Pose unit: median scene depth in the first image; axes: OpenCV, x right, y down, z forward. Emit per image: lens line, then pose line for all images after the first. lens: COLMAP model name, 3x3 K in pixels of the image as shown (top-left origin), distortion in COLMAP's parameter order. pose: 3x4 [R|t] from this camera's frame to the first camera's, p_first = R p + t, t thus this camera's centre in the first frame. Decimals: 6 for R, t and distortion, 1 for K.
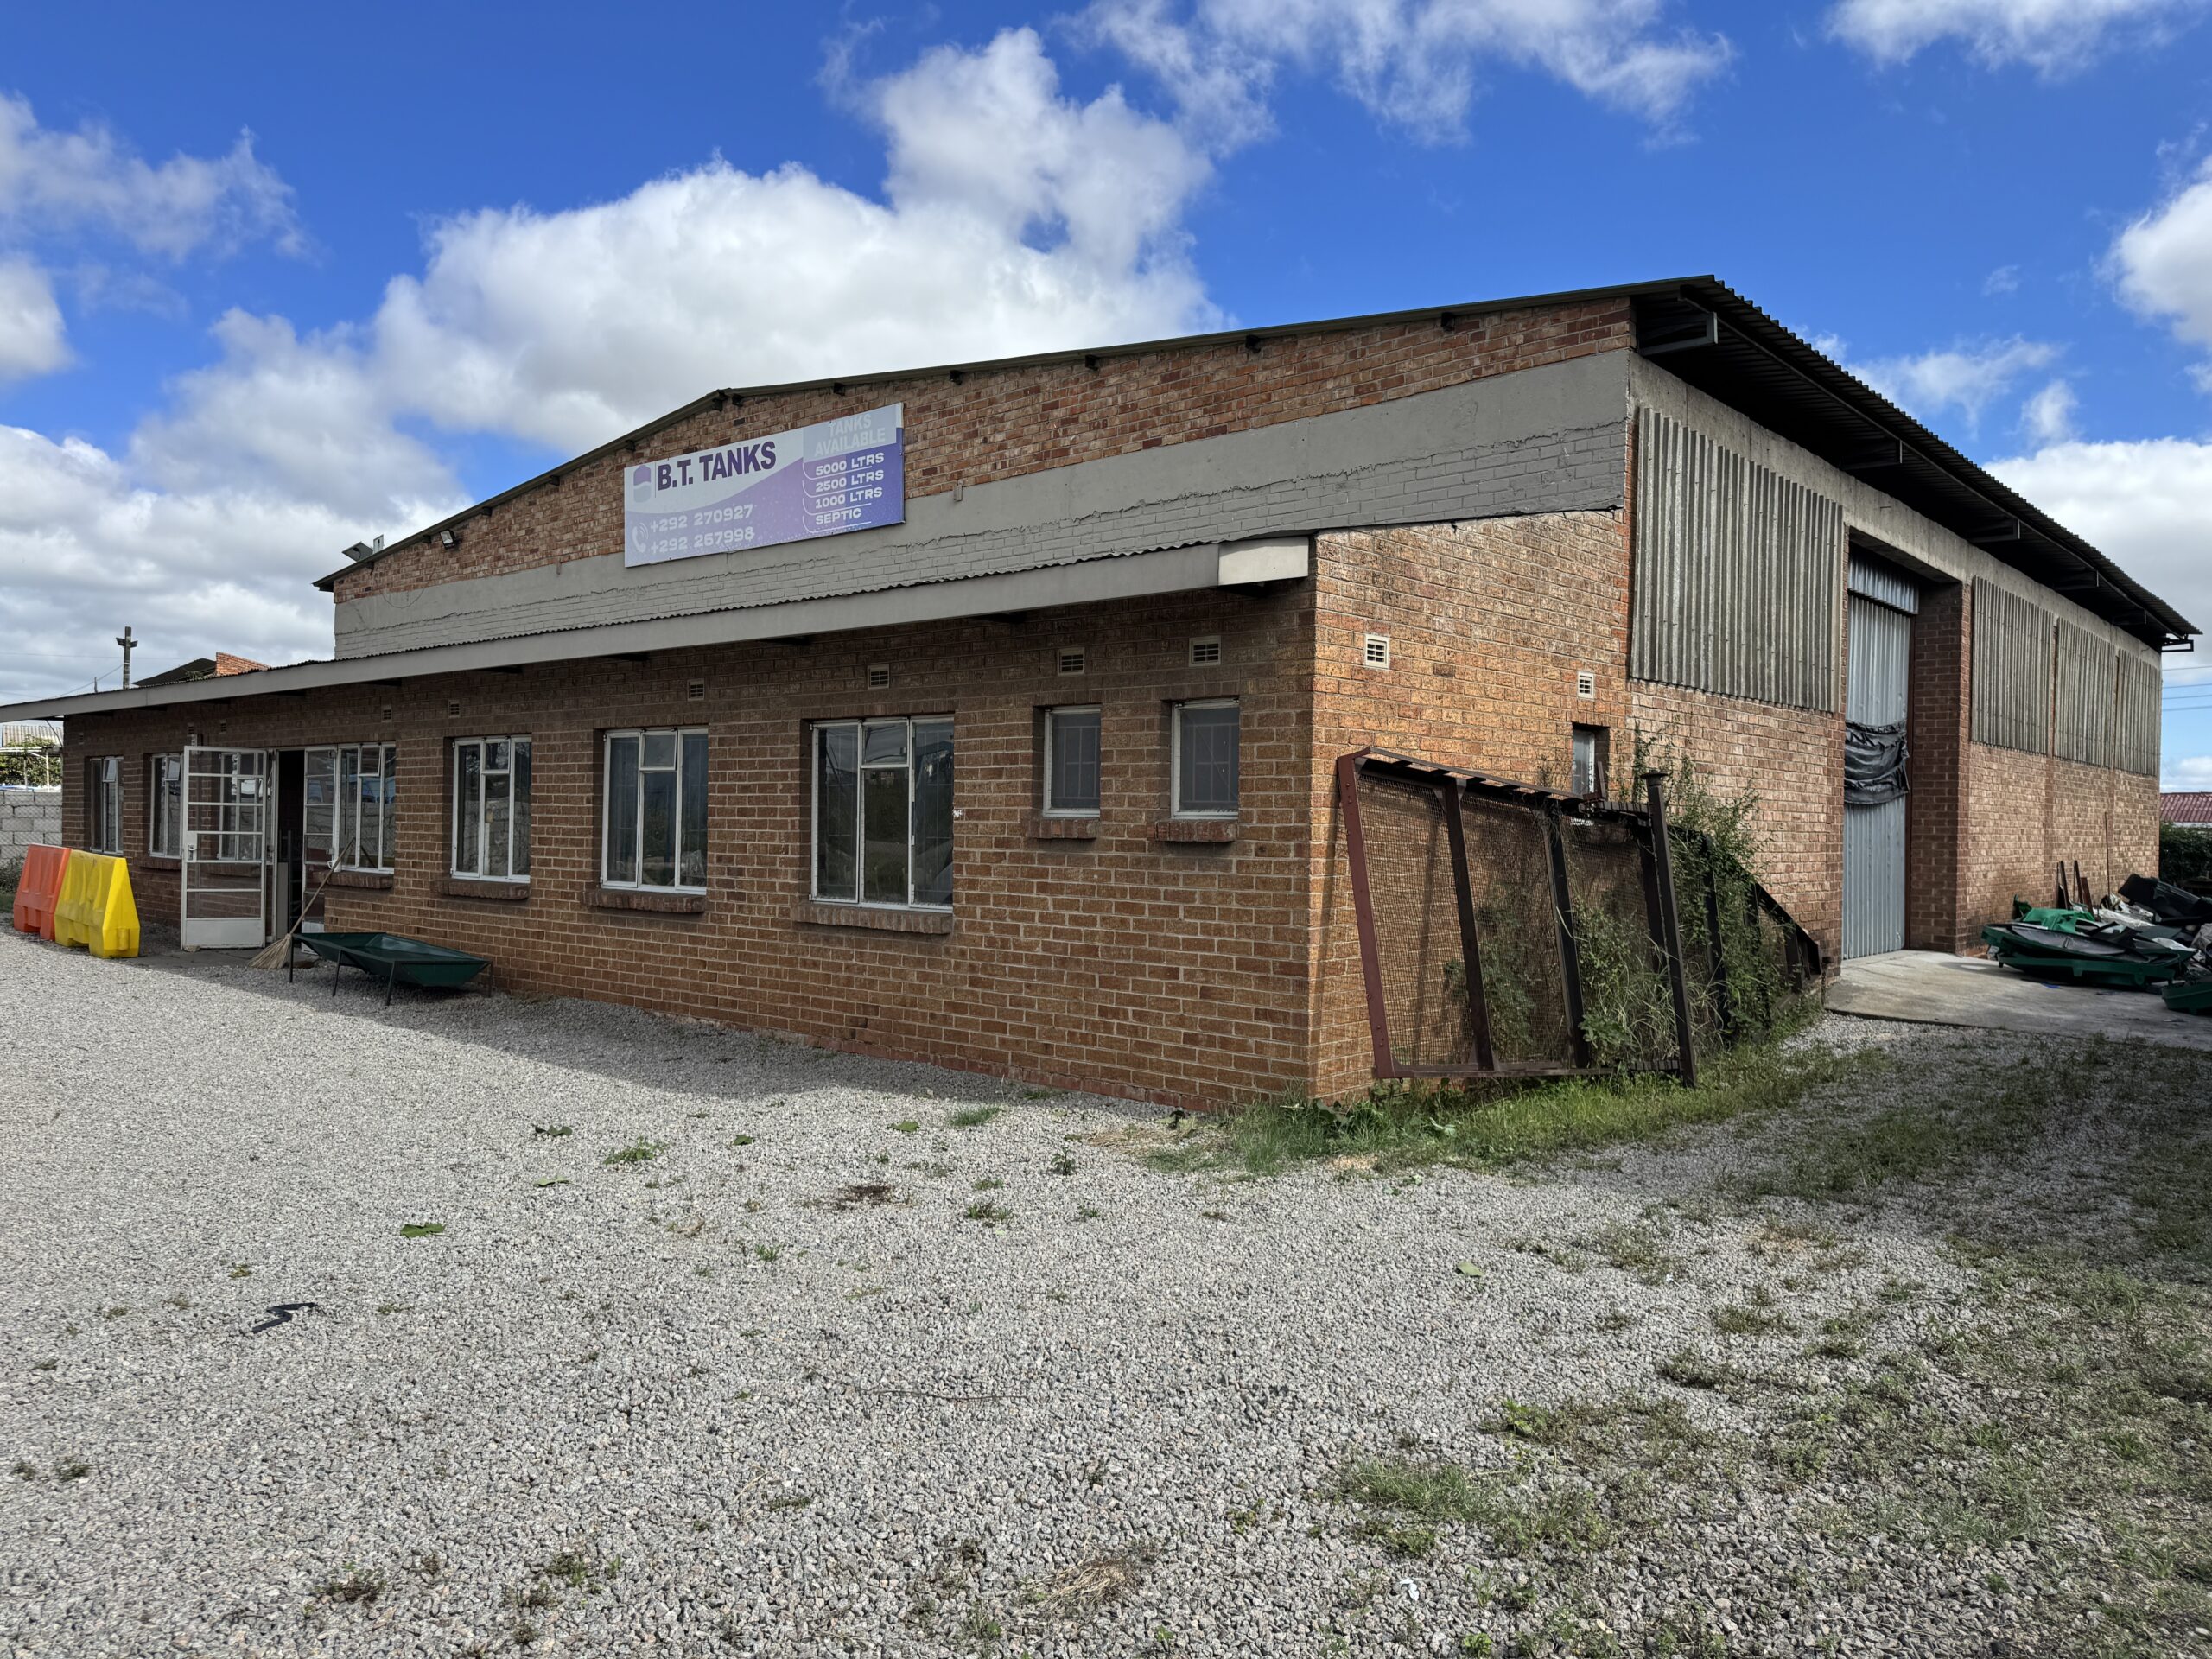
lens RADIAL K [[1579.2, 0, 1164.8], [0, 1579.2, 887.4], [0, 0, 1]] dist [0.085562, -0.093774]
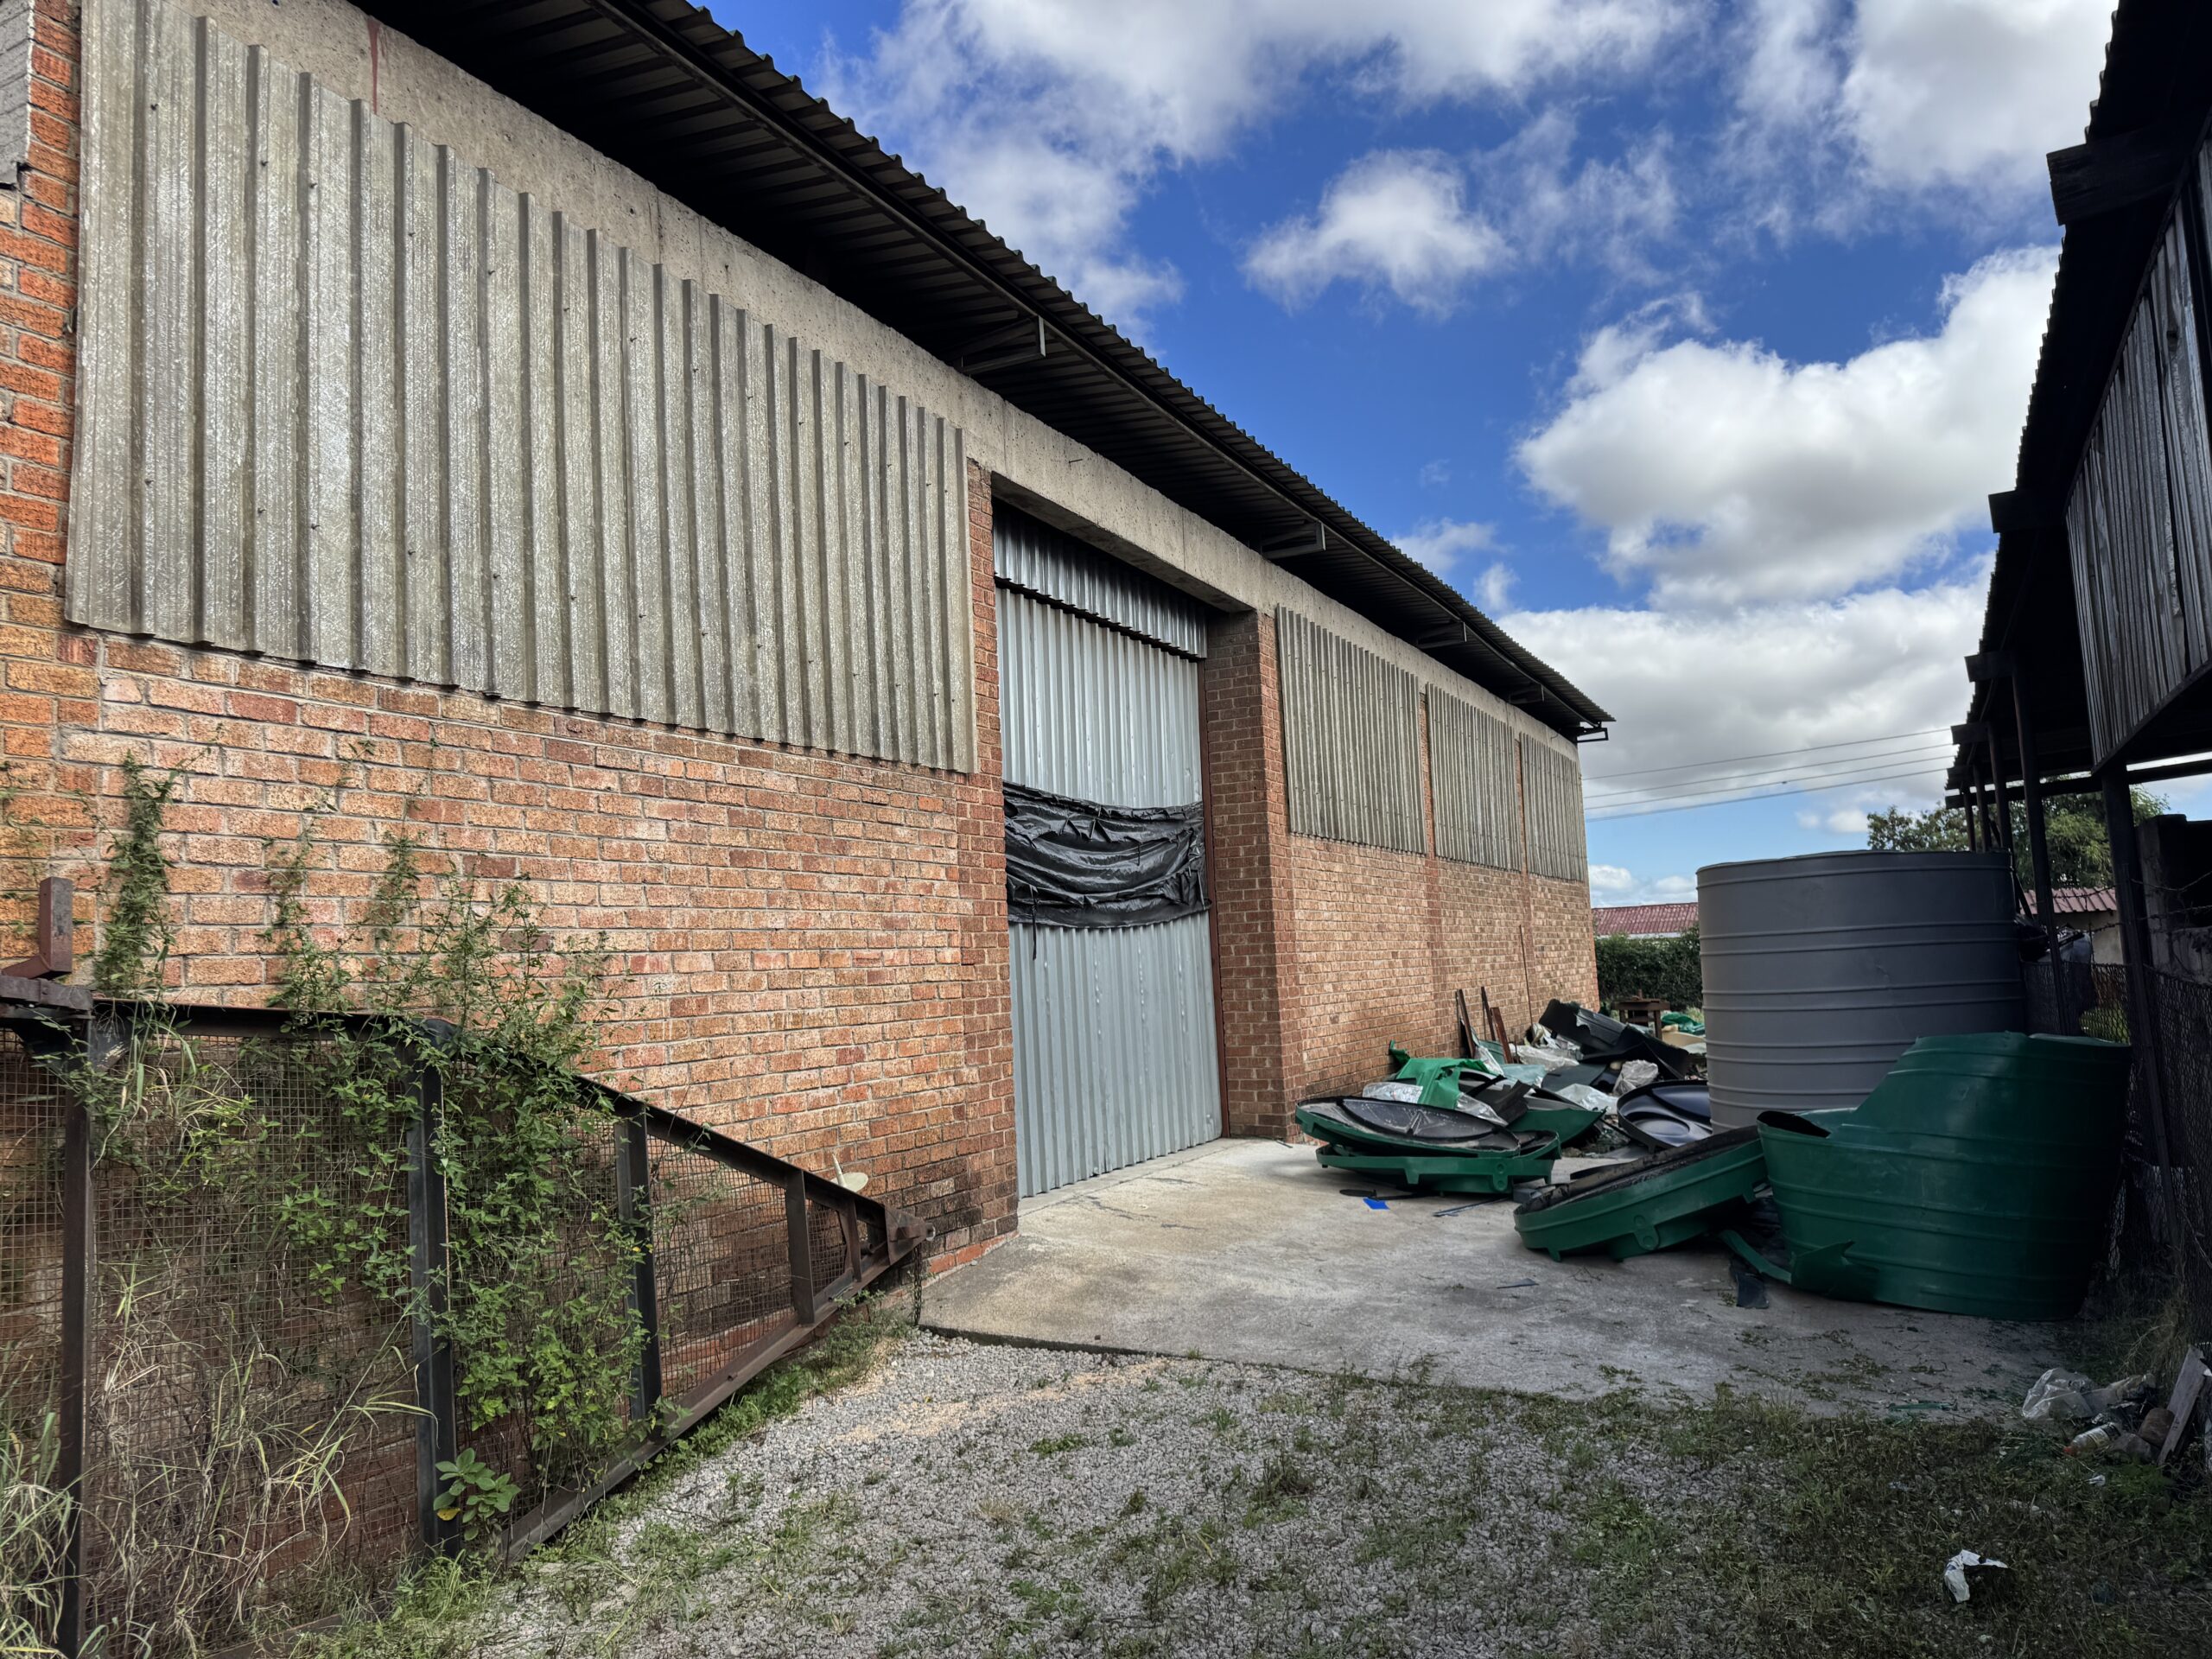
lens RADIAL K [[1579.2, 0, 1122.1], [0, 1579.2, 850.0], [0, 0, 1]] dist [0.085562, -0.093774]
pose [[0.971768, -0.033944, 0.233485, 0.268828], [0.060581, 0.992317, -0.107877, -0.012858], [-0.228029, 0.118977, 0.966358, 0.345513]]
